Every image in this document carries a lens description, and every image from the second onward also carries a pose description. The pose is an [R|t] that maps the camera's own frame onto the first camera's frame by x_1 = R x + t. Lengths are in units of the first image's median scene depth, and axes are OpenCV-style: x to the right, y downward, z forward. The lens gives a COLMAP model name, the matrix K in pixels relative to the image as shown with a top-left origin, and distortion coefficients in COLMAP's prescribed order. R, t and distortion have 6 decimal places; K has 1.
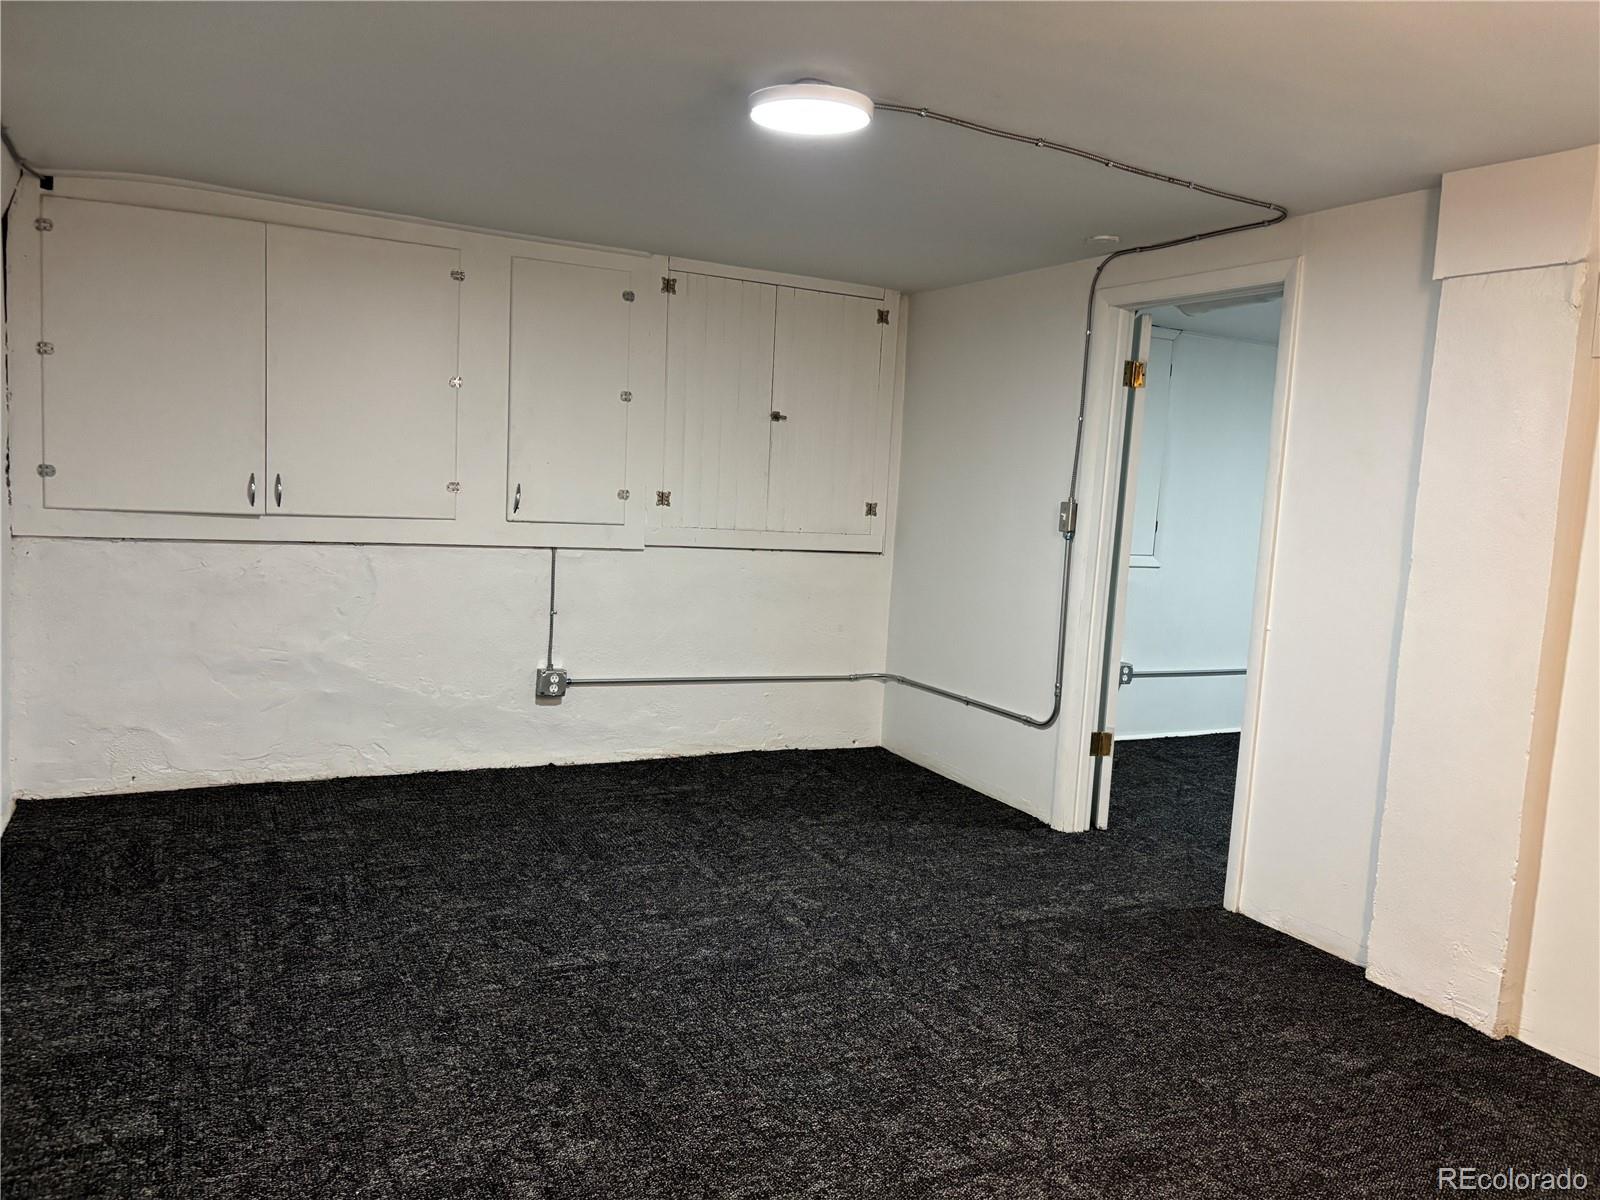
lens RADIAL K [[1208.9, 0, 798.2], [0, 1208.9, 598.3], [0, 0, 1]] dist [0.058031, -0.070226]
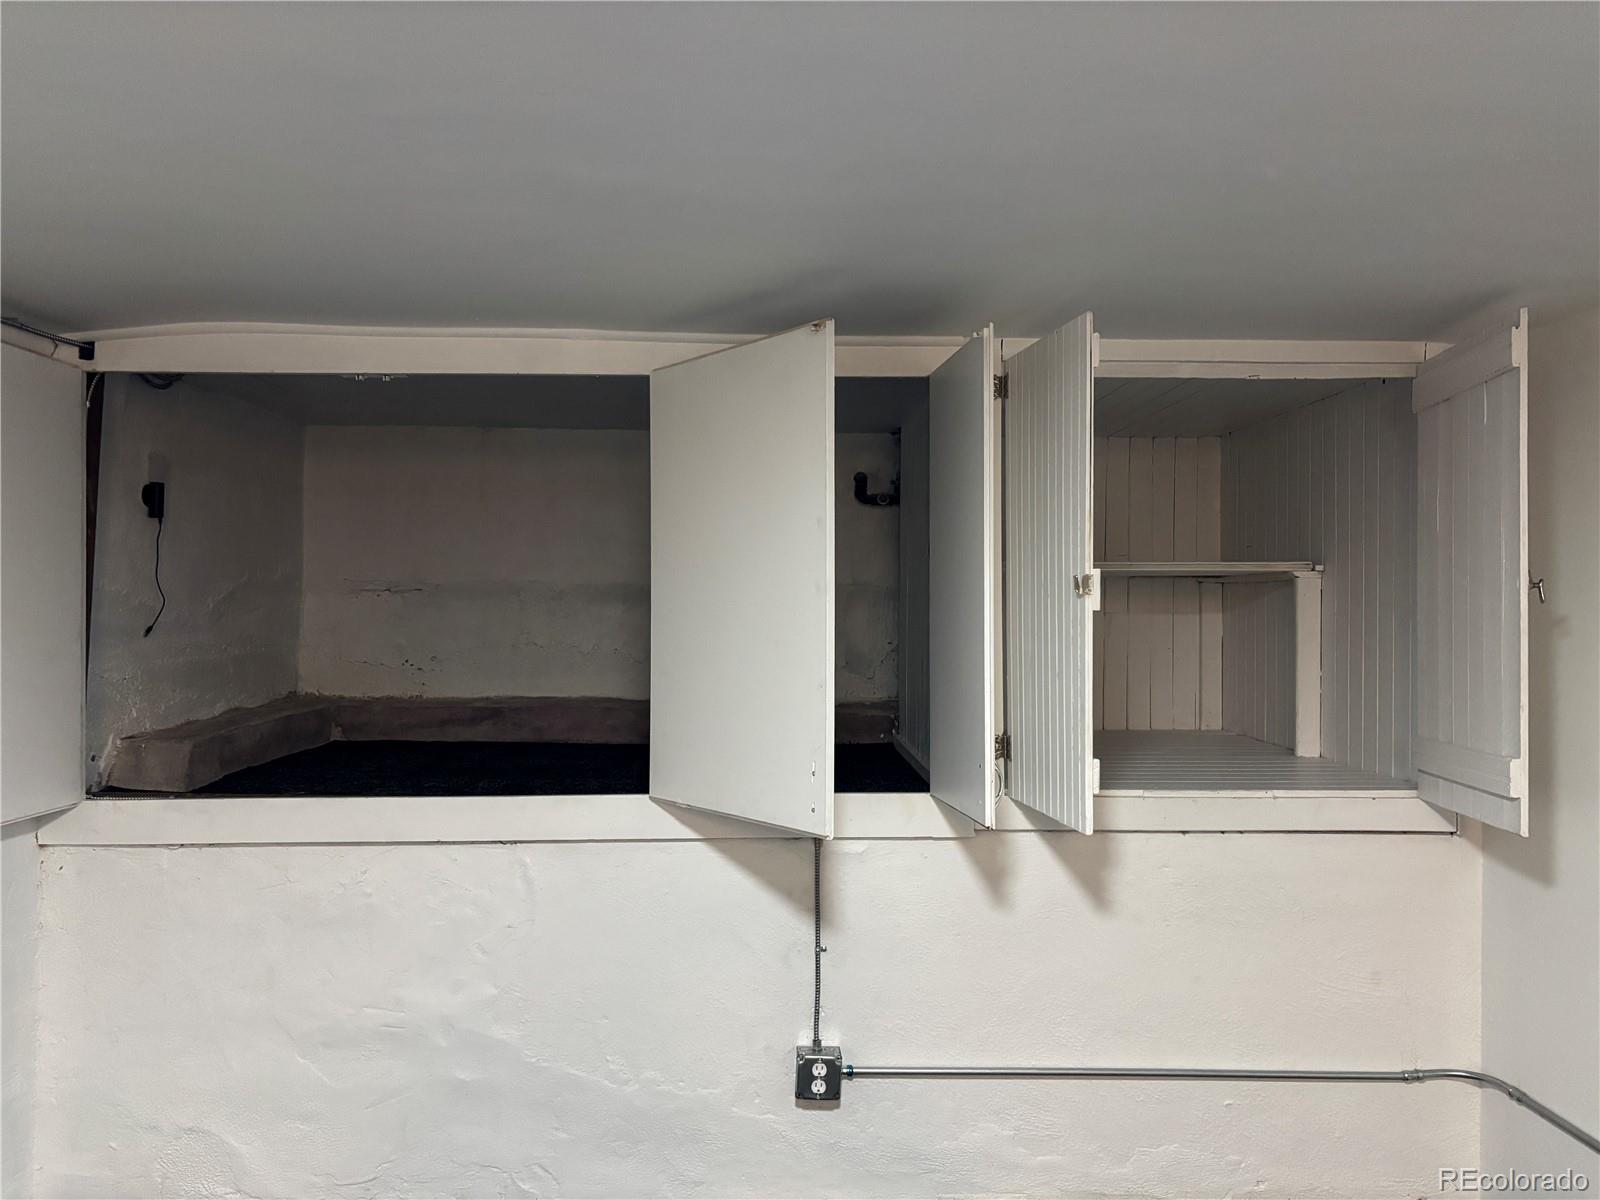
lens RADIAL K [[1208.9, 0, 808.2], [0, 1208.9, 612.0], [0, 0, 1]] dist [0.058031, -0.070226]
pose [[0.898866, -0.057267, -0.434465, 0.060707], [0.004780, 0.992647, -0.120951, -0.081363], [0.438197, 0.106642, 0.892531, 0.457796]]
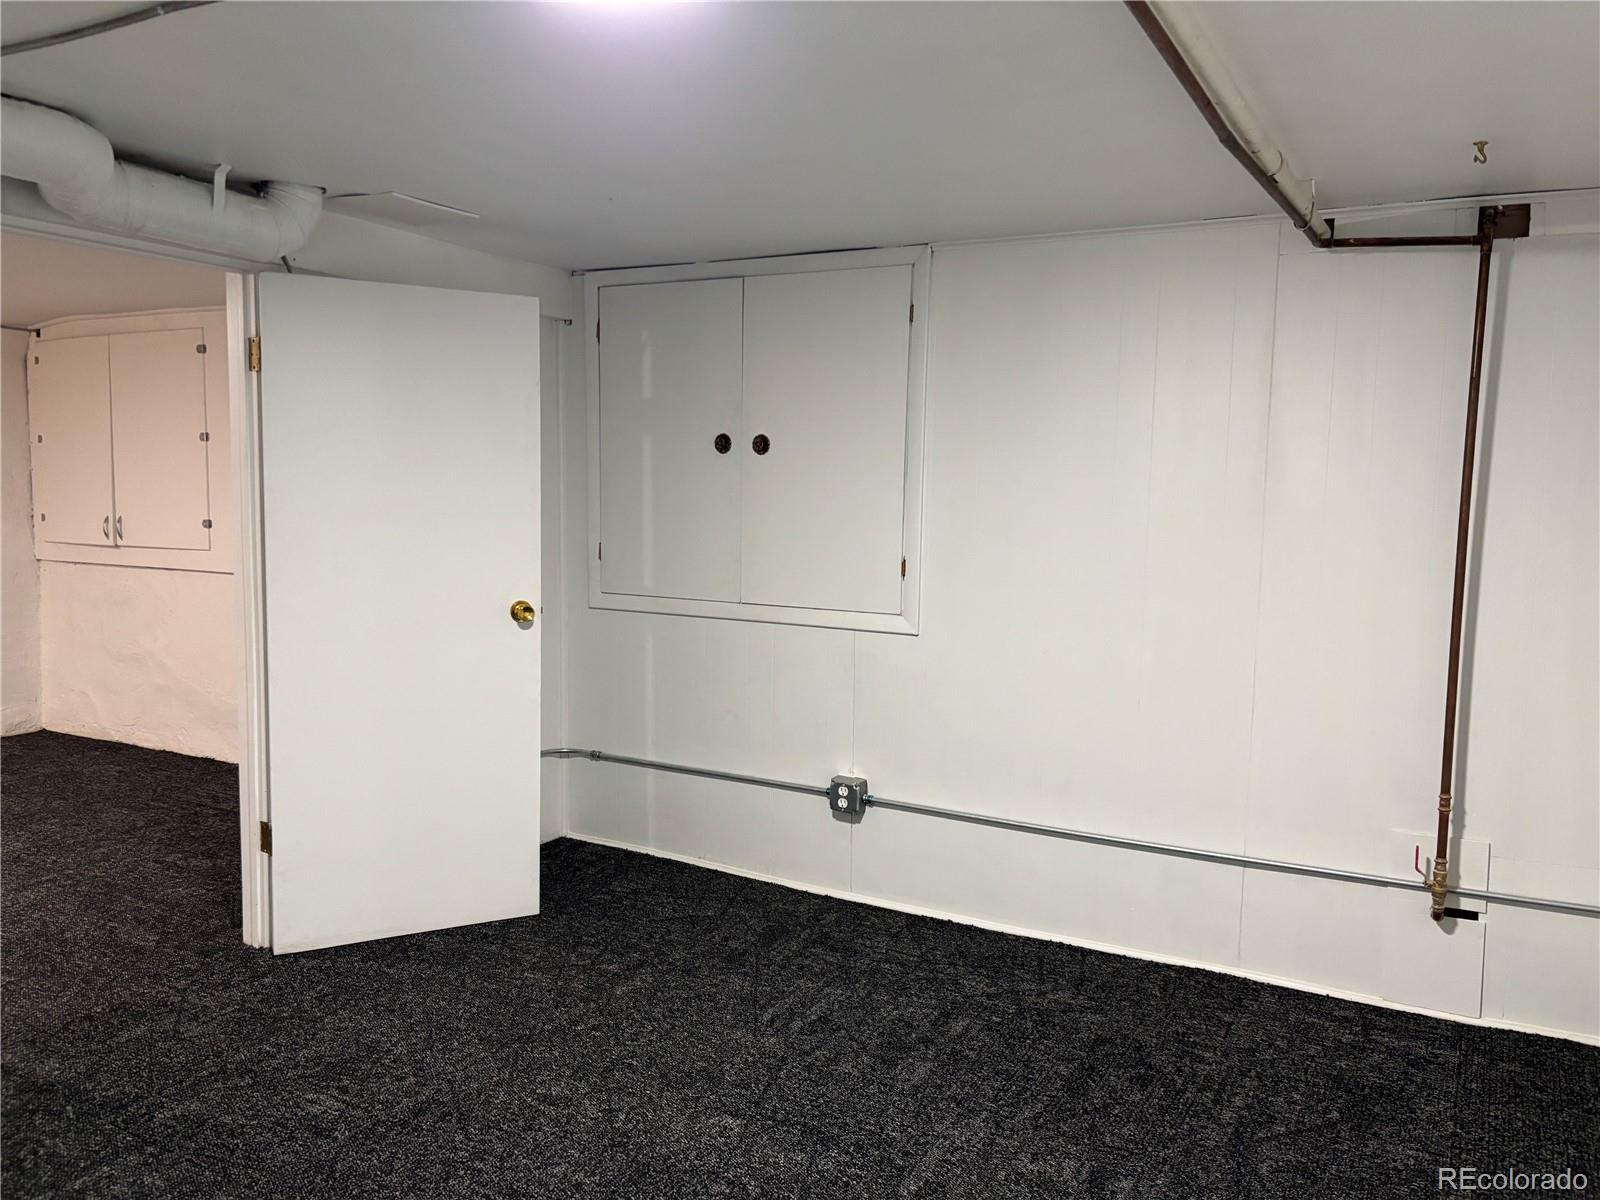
lens RADIAL K [[1208.9, 0, 799.6], [0, 1208.9, 597.3], [0, 0, 1]] dist [0.058031, -0.070226]
pose [[0.543906, 0.029881, -0.838614, 1.014872], [-0.067223, 0.997706, -0.008049, -0.046381], [0.836449, 0.060752, 0.544667, 0.807199]]
